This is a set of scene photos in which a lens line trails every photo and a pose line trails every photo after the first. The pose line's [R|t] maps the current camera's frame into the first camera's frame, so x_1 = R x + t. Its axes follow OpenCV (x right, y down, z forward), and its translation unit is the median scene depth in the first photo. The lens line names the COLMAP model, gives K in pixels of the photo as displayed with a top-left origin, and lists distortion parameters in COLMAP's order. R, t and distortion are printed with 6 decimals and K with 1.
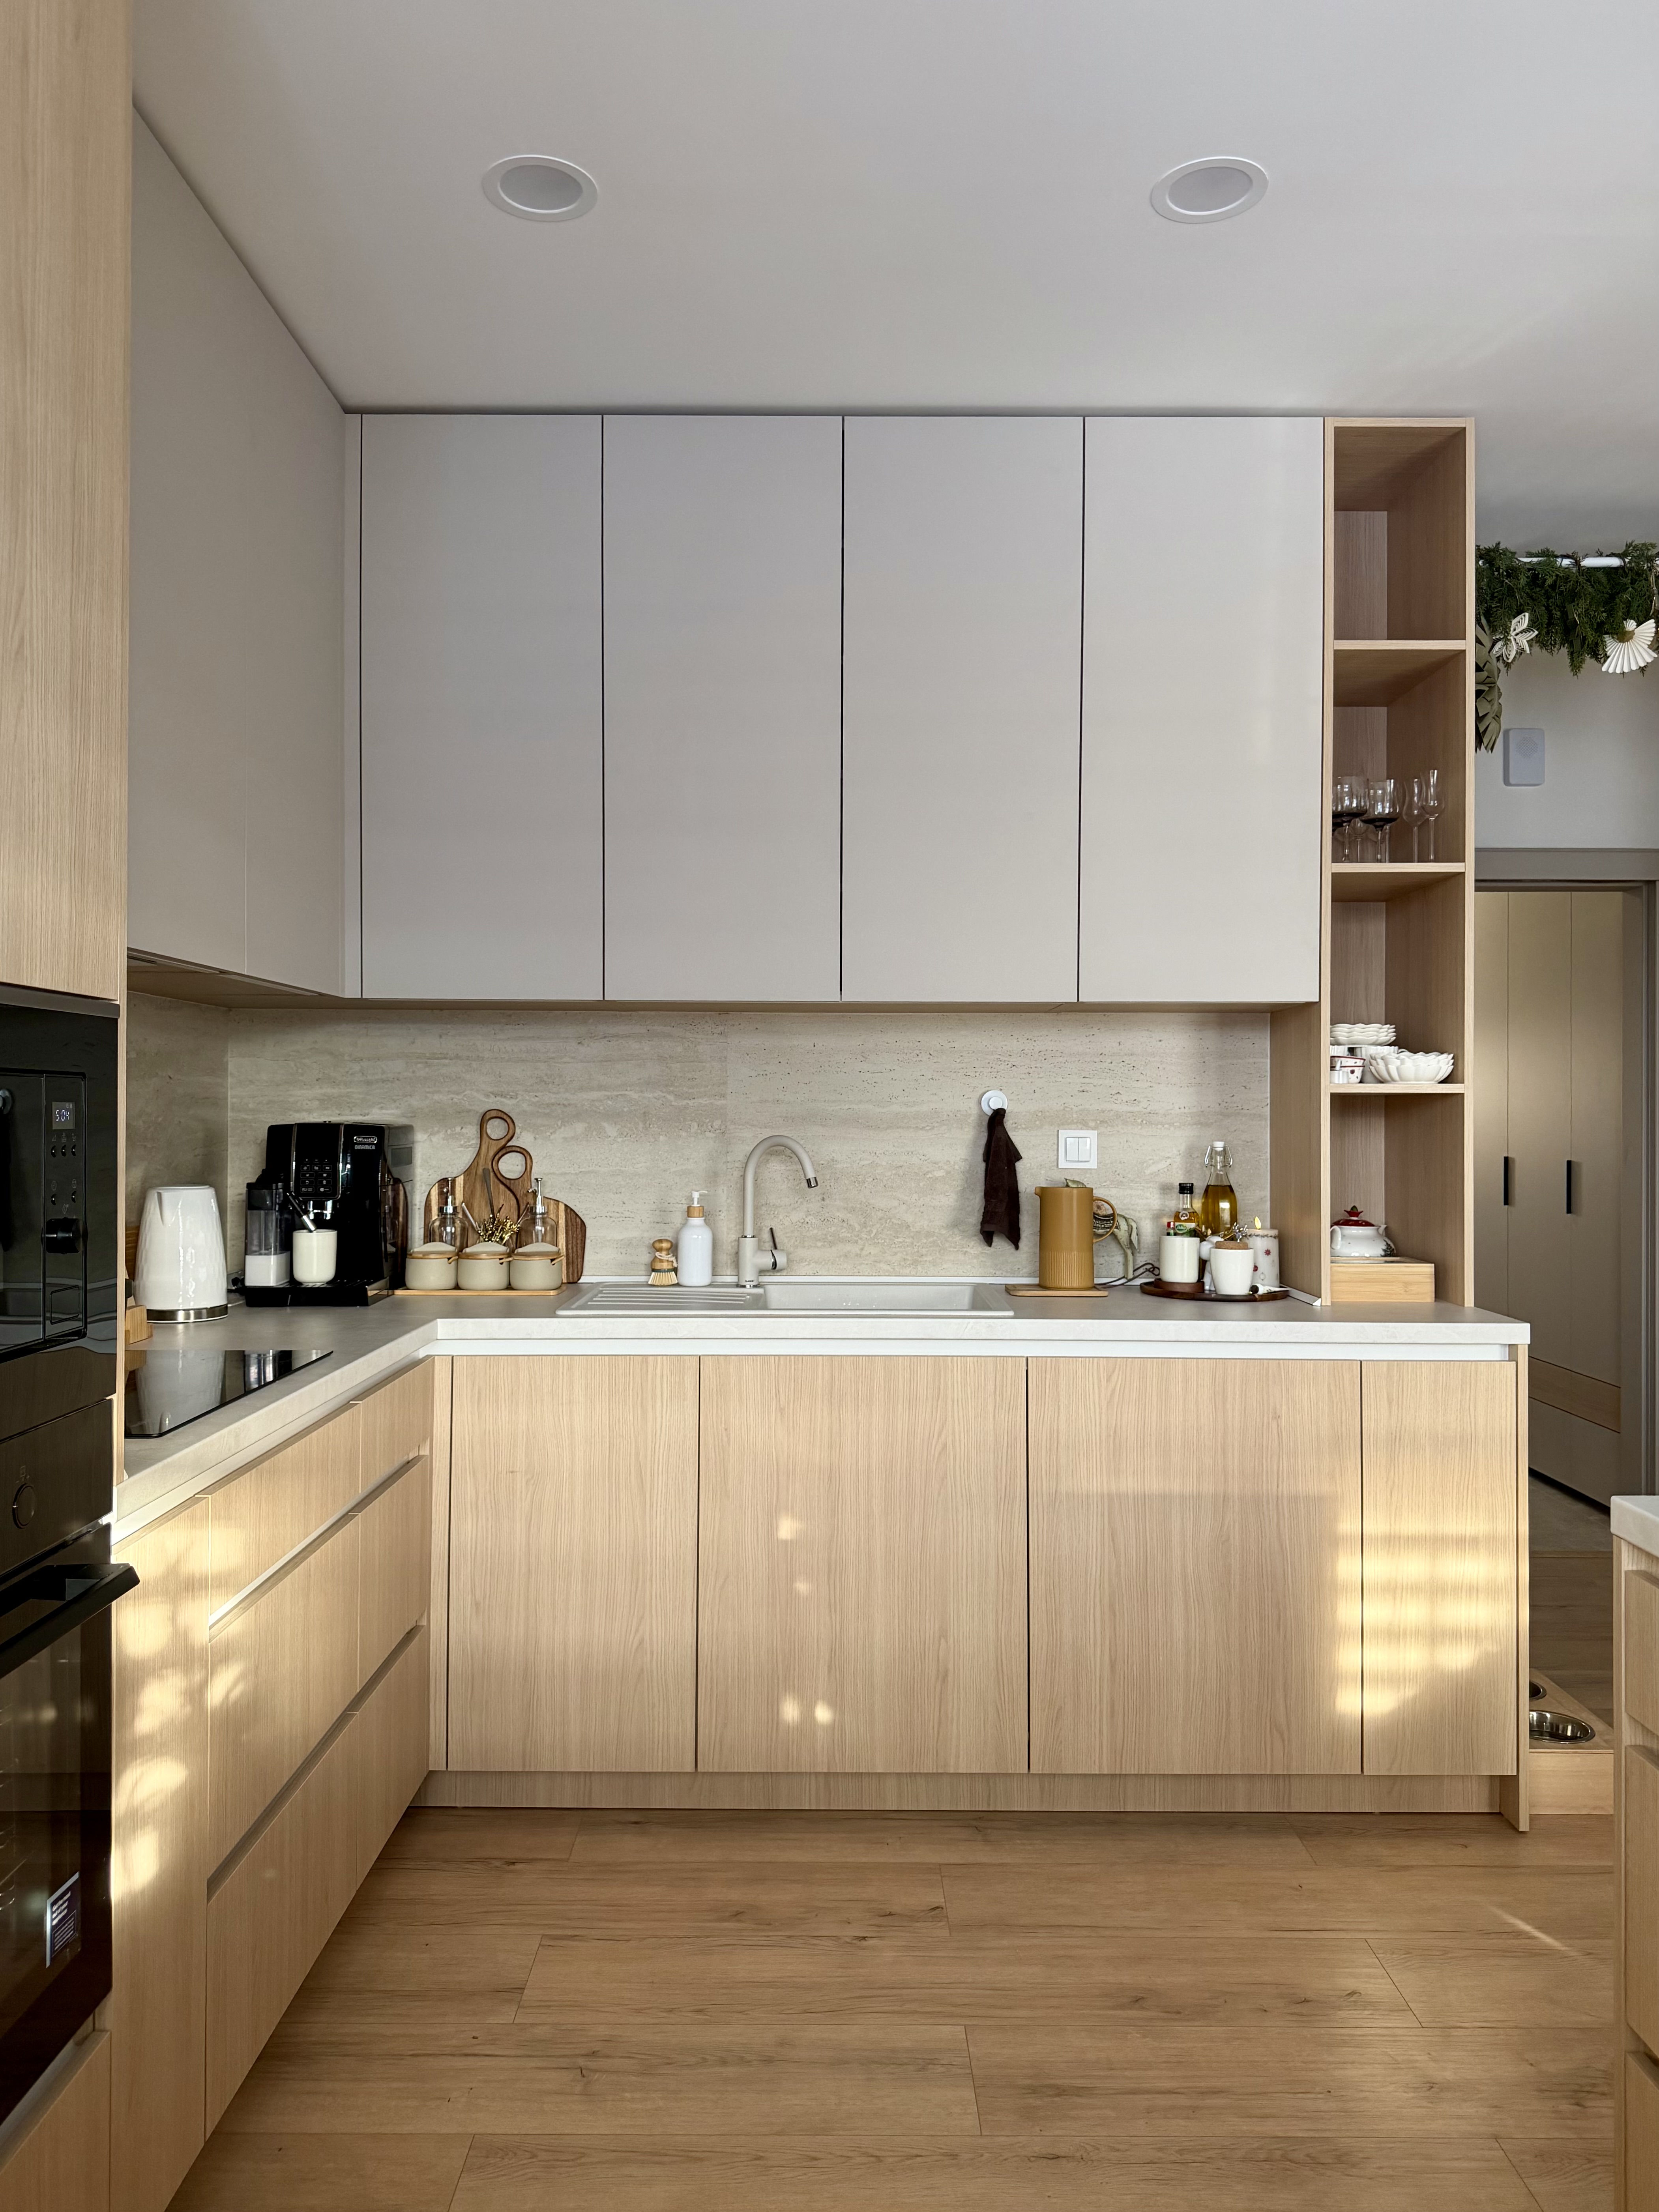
lens RADIAL K [[1587.3, 0, 829.5], [0, 1587.3, 1106.0], [0, 0, 1]] dist [0.064070, -0.076933]
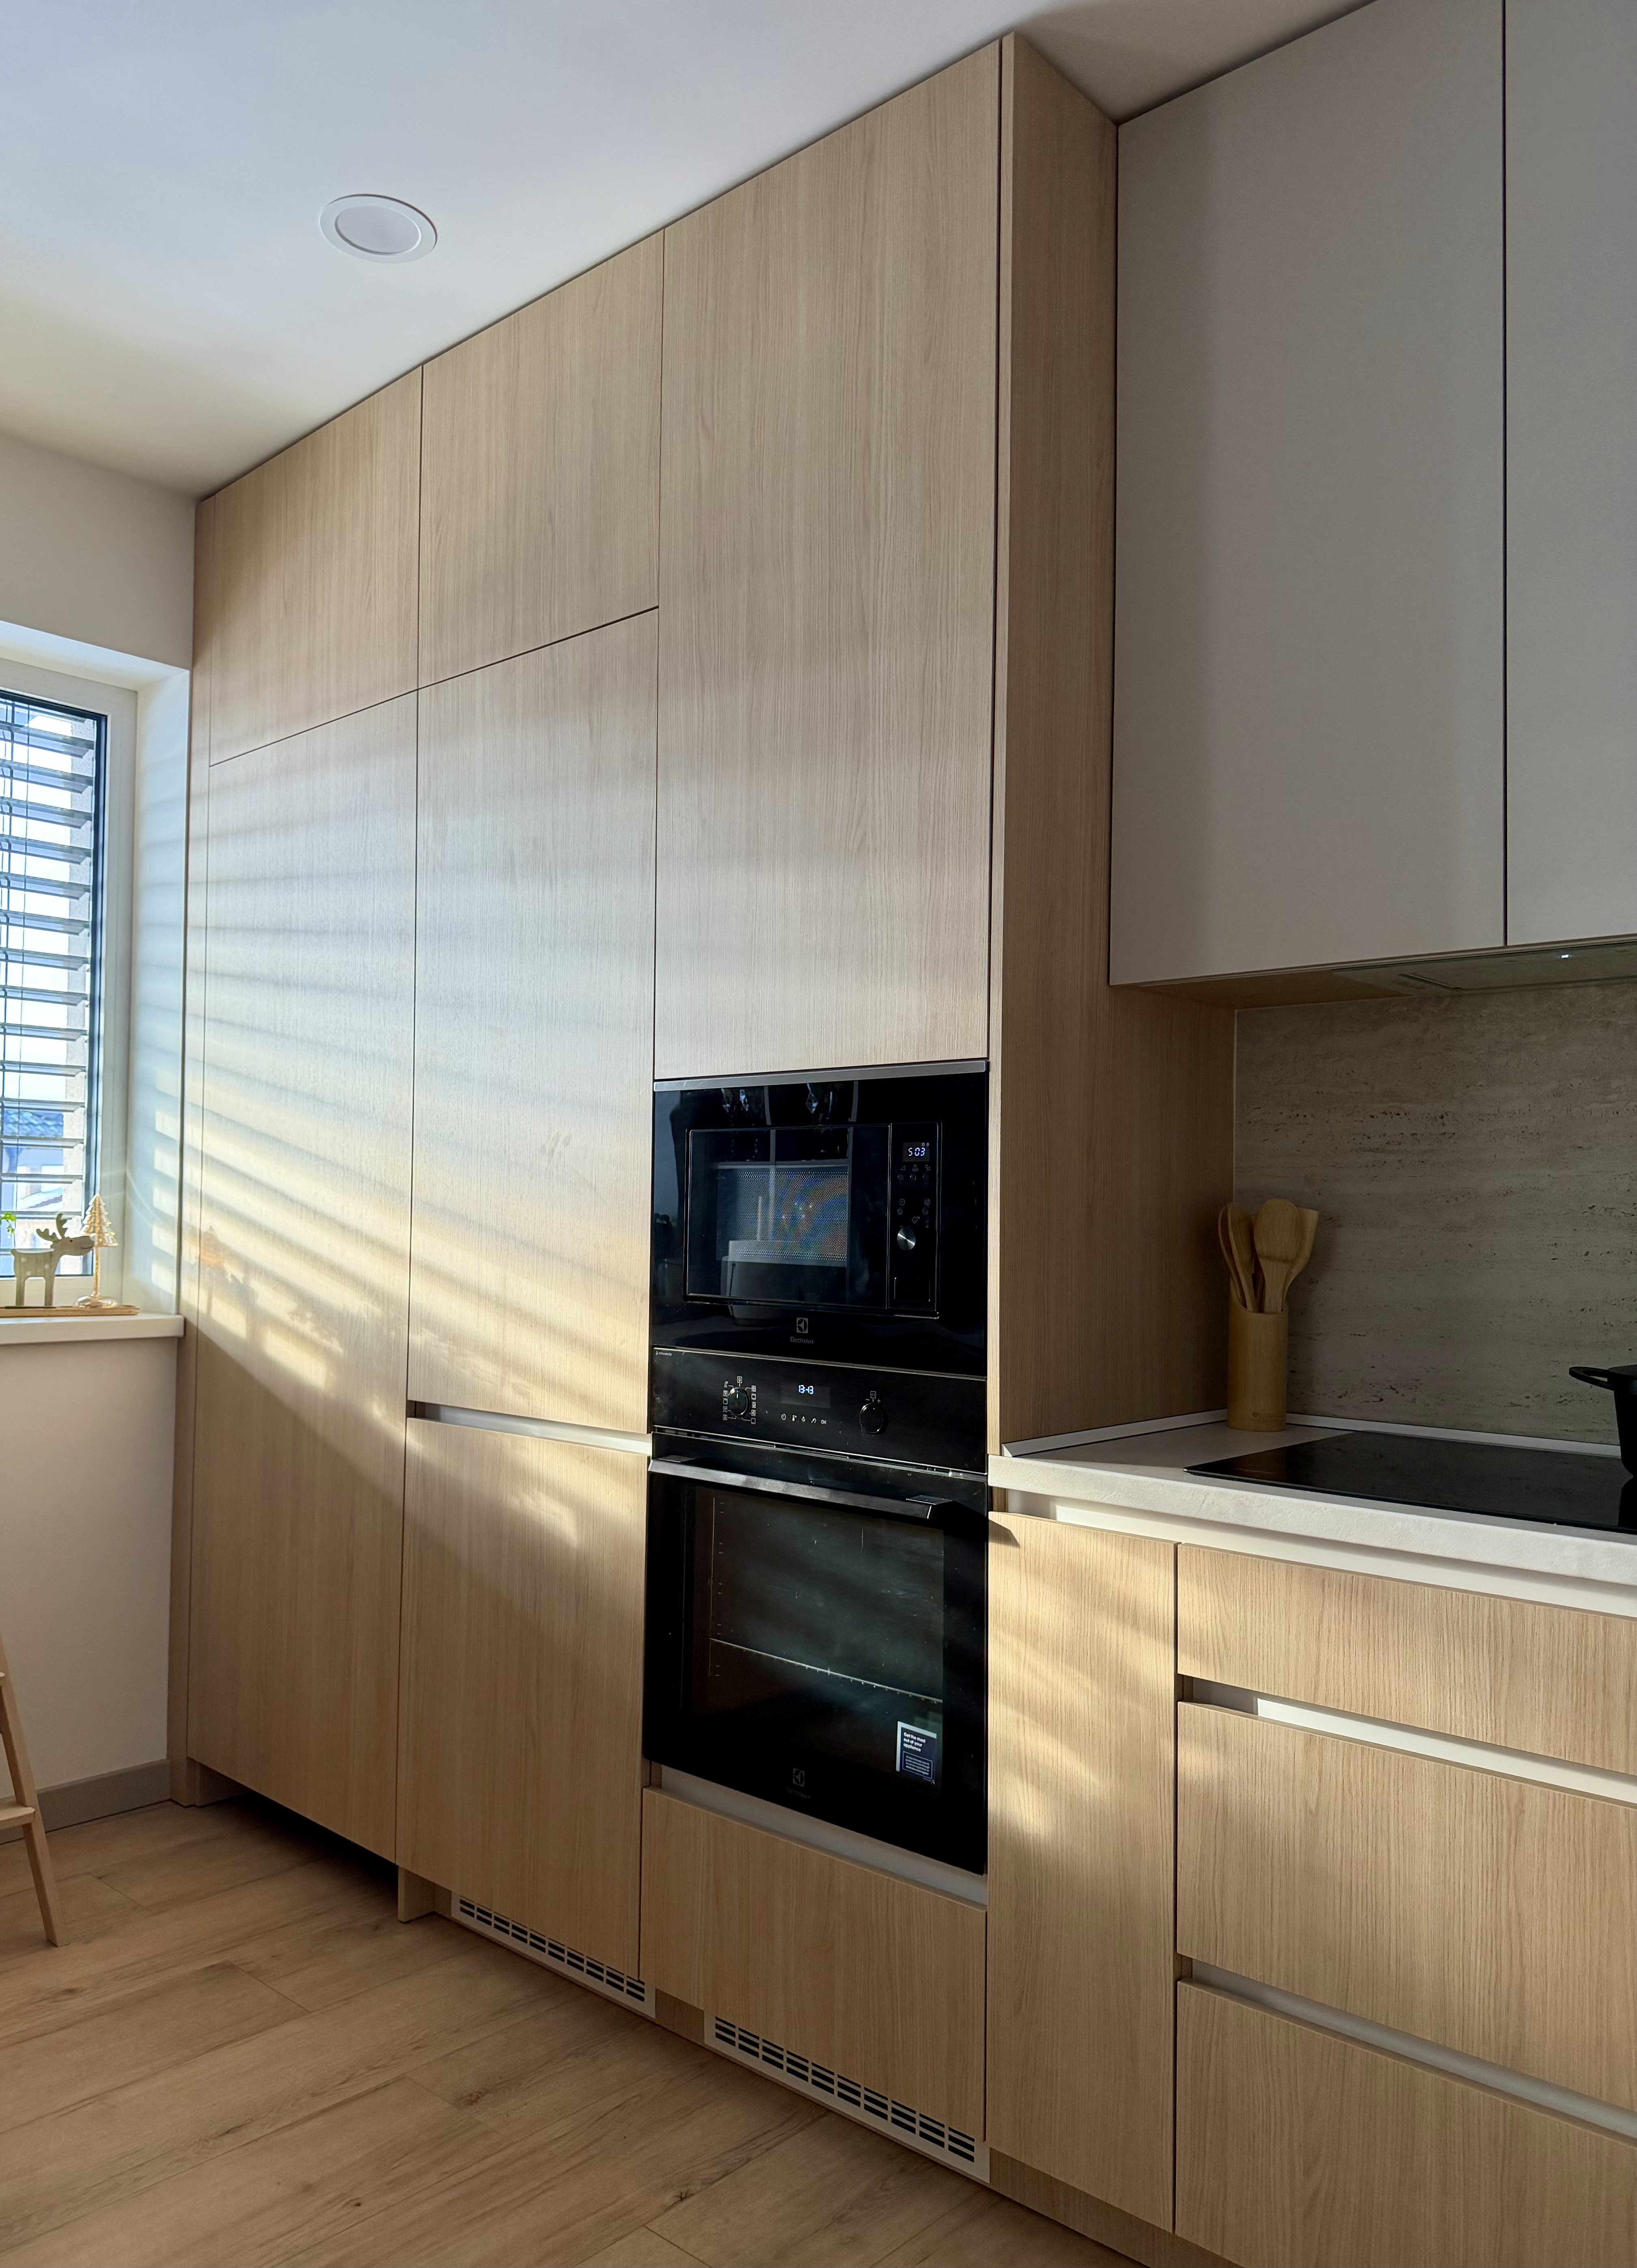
lens RADIAL K [[1621.0, 0, 785.2], [0, 1621.0, 1162.7], [0, 0, 1]] dist [0.094400, -0.164181]
pose [[-0.678803, -0.035636, -0.733455, 0.315156], [-0.014061, 0.999269, -0.035538, 0.034755], [0.734186, -0.013810, -0.678808, 0.954518]]
